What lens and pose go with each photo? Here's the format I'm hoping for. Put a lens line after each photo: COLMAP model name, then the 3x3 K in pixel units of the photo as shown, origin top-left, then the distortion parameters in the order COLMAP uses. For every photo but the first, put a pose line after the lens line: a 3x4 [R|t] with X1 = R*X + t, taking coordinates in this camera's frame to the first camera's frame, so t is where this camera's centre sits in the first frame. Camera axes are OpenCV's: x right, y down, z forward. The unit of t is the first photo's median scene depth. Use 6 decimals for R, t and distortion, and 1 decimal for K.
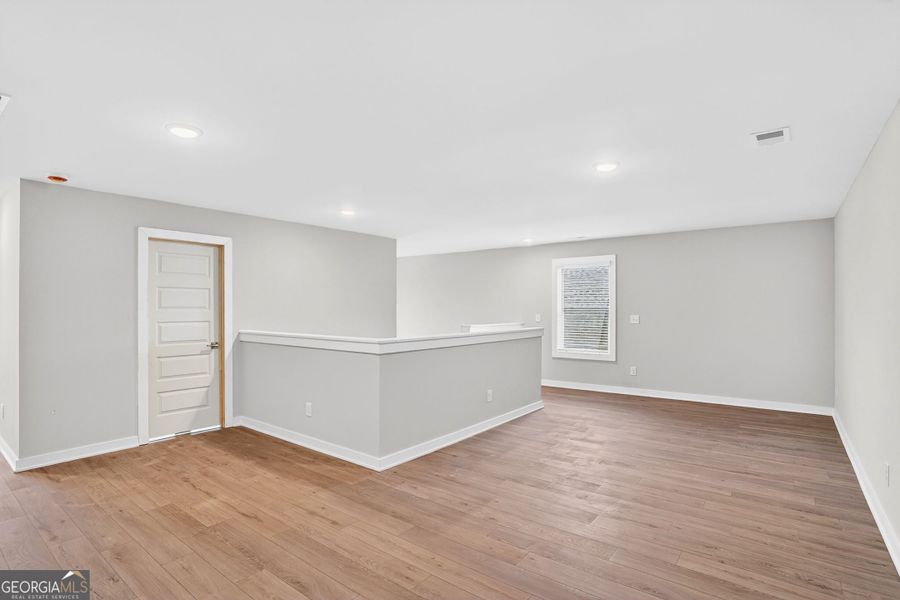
lens RADIAL K [[443.8, 0, 443.7], [0, 443.8, 301.1], [0, 0, 1]] dist [-0.044524, 0.001286]
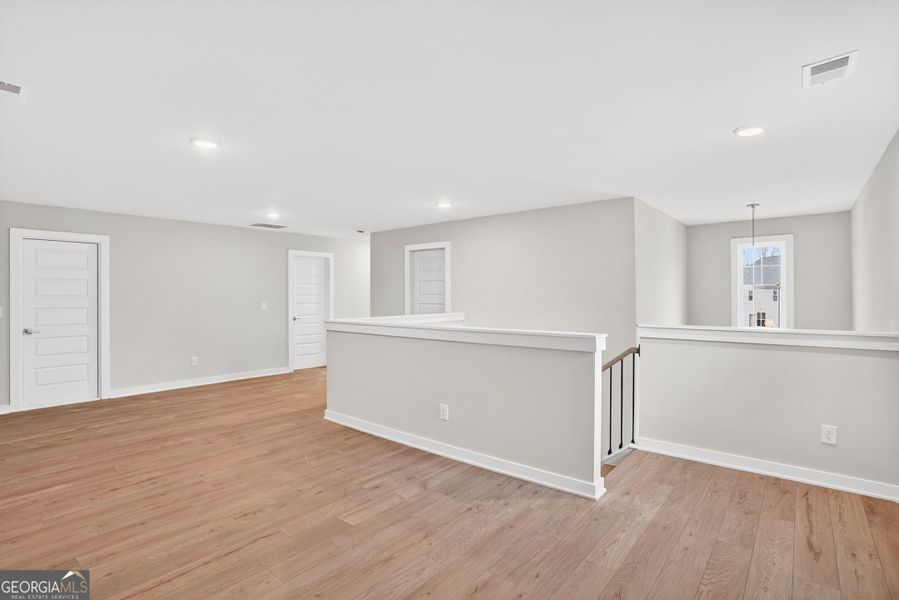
lens RADIAL K [[443.3, 0, 443.2], [0, 443.3, 301.1], [0, 0, 1]] dist [-0.044524, 0.001286]
pose [[-0.022888, 0.004175, -0.999729, 1.118012], [-0.002485, 0.999988, 0.004233, 0.035188], [0.999735, 0.002581, -0.022877, 1.353325]]
